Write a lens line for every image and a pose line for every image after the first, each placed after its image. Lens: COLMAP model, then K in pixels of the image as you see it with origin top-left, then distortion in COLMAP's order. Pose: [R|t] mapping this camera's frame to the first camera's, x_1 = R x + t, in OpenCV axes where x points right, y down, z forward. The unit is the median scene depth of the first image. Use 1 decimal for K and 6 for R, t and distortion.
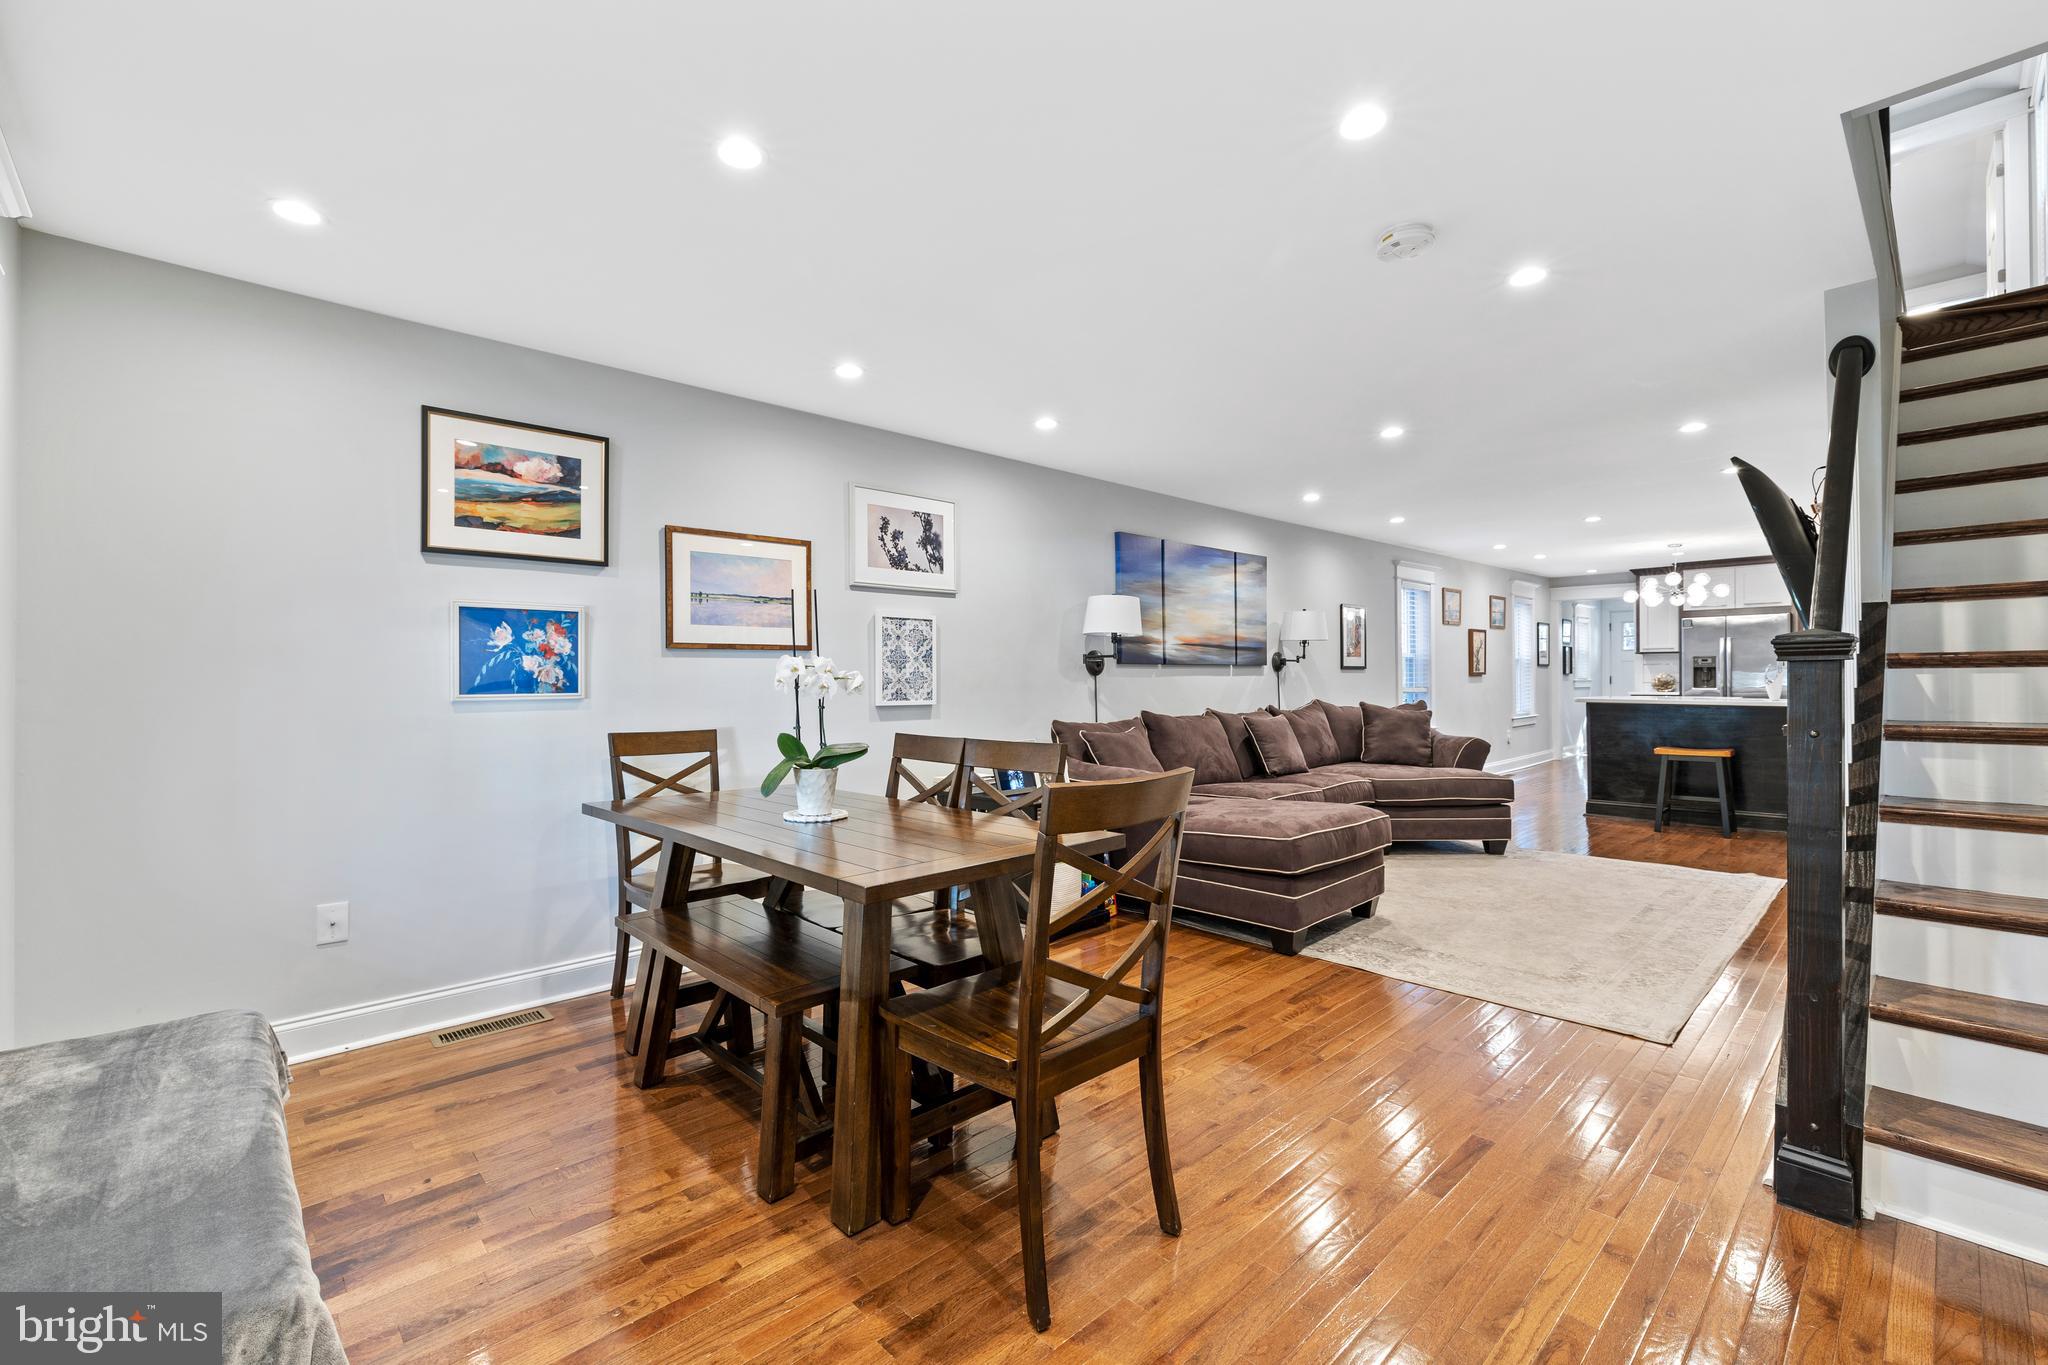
lens RADIAL K [[864.3, 0, 1016.2], [0, 864.3, 680.7], [0, 0, 1]] dist [0.001106, -0.000449]
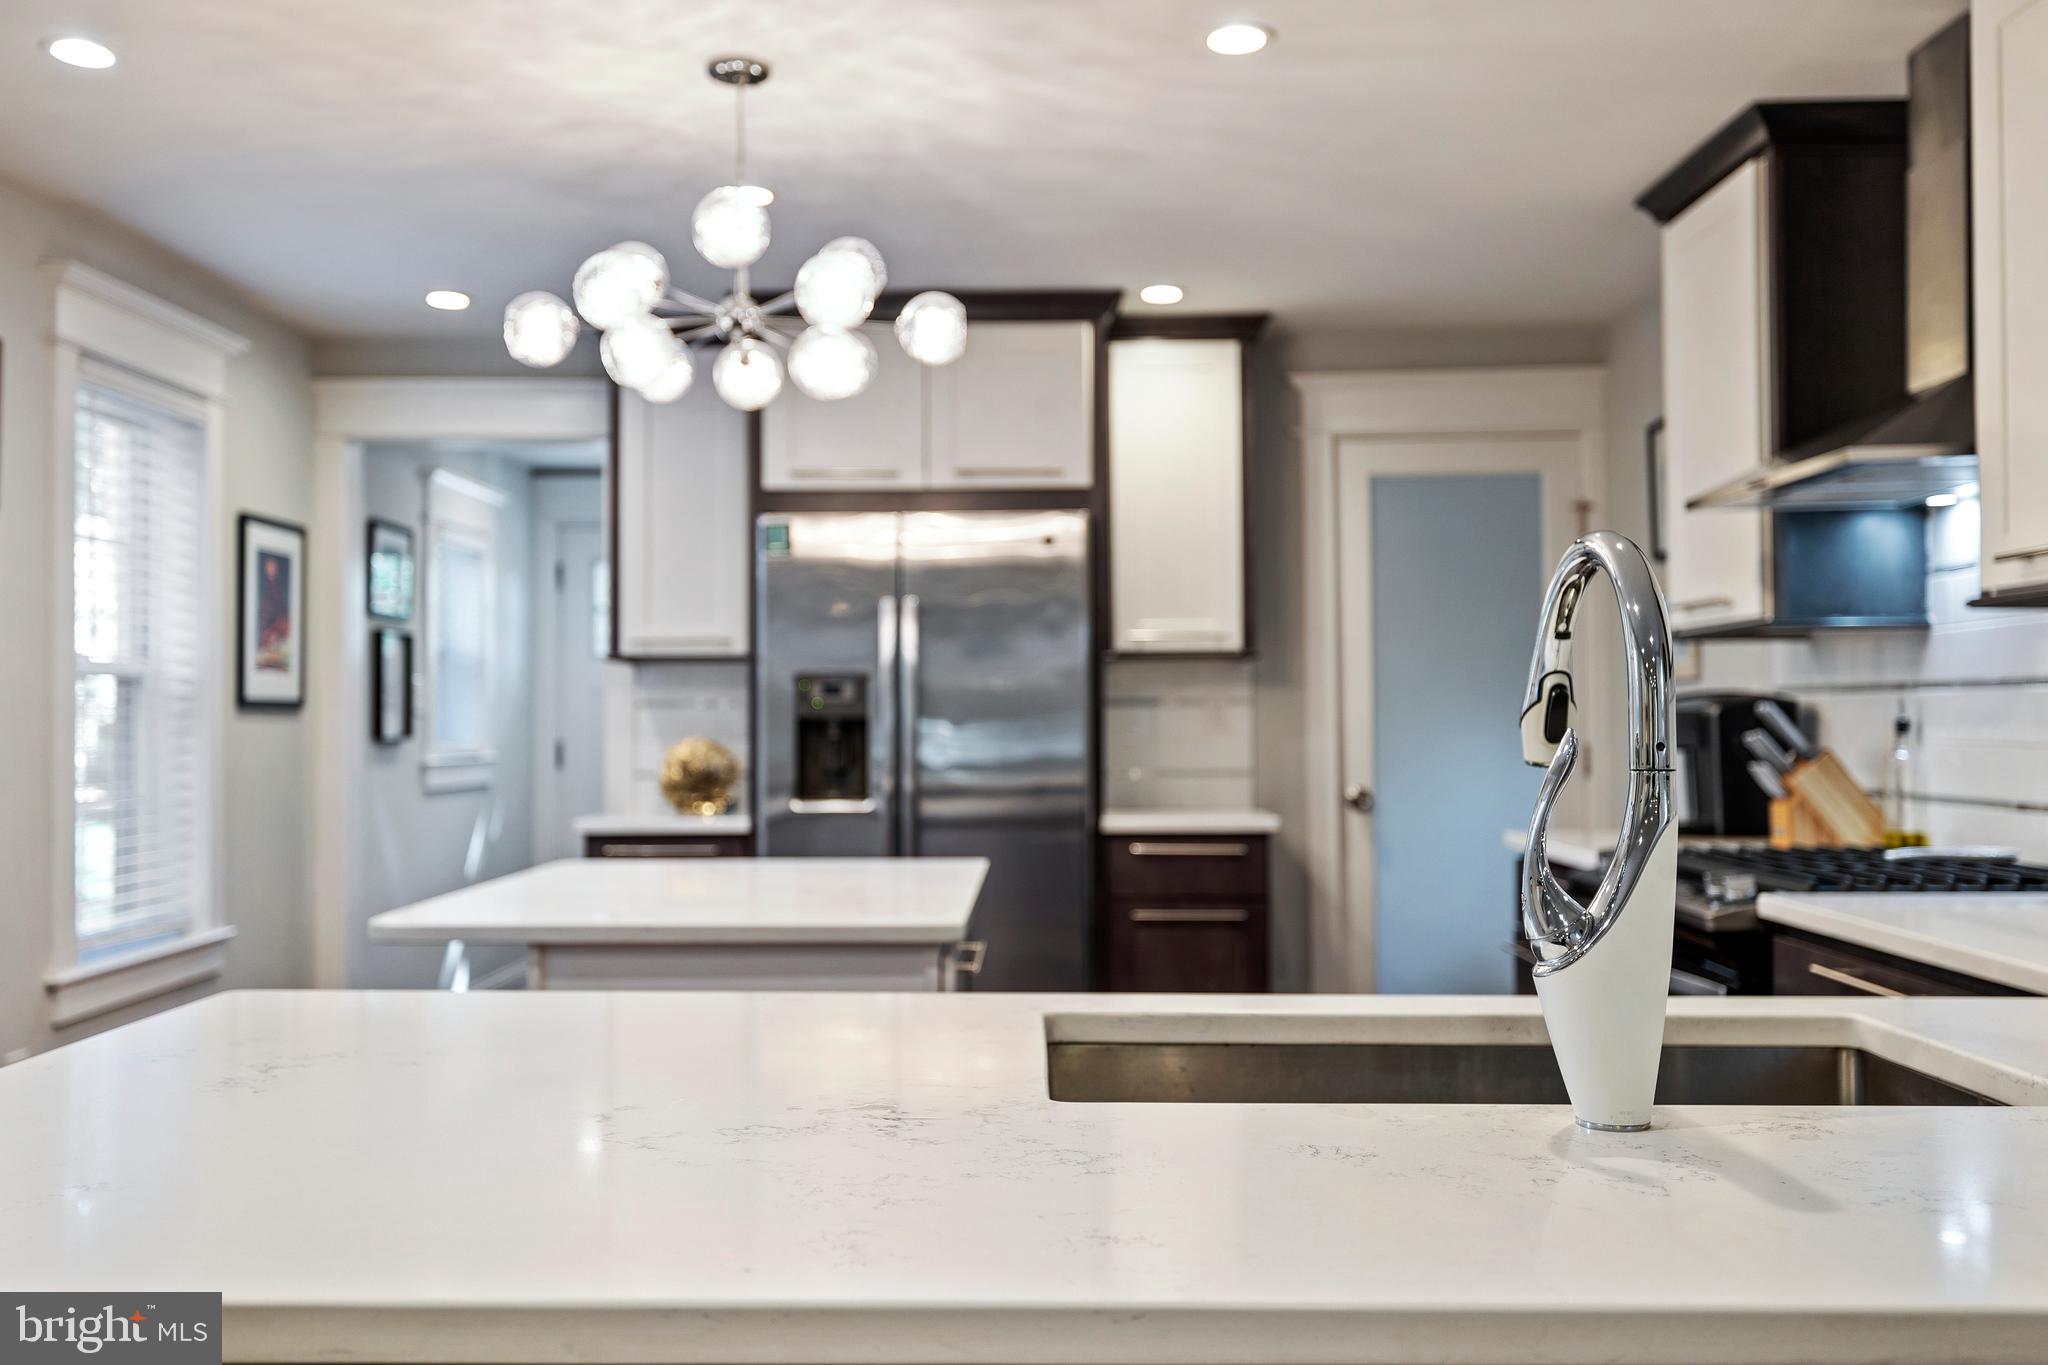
lens RADIAL K [[1869.5, 0, 1009.5], [0, 1869.5, 670.3], [0, 0, 1]] dist [0.009850, 0.000000]
pose [[0.699501, 0.019886, 0.714355, 0.824721], [0.003161, 0.999517, -0.030920, -0.023588], [-0.714625, 0.023887, 0.699100, 1.081667]]
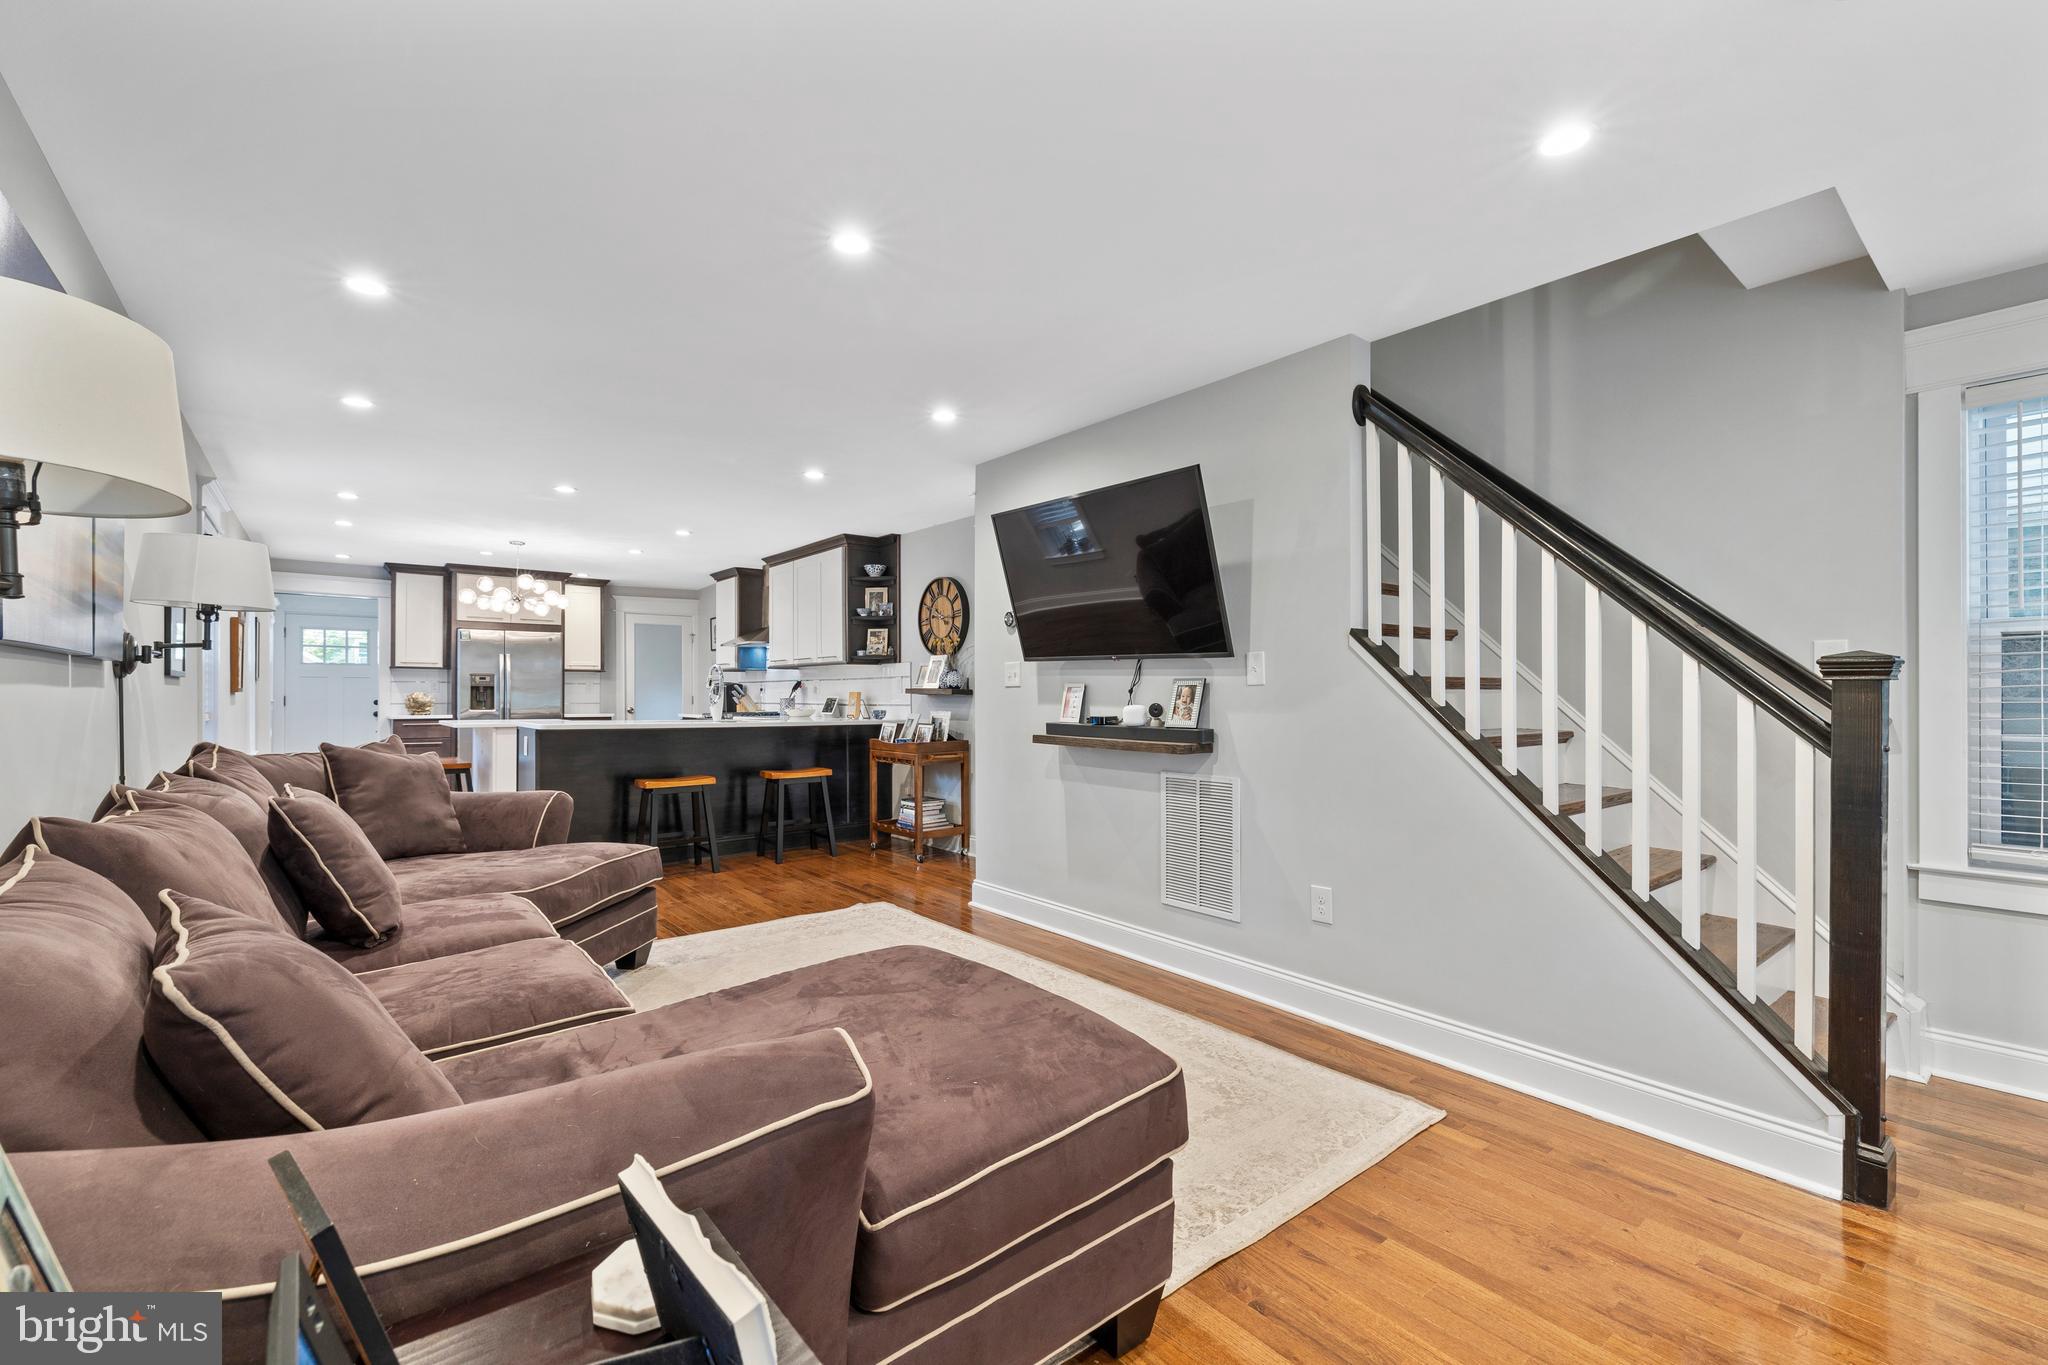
lens RADIAL K [[864.3, 0, 1026.5], [0, 864.3, 695.0], [0, 0, 1]] dist [0.001106, -0.000449]
pose [[0.072985, 0.007569, 0.997304, -0.078040], [0.001260, 0.999970, -0.007681, 0.001276], [-0.997332, 0.001817, 0.072973, 0.696901]]
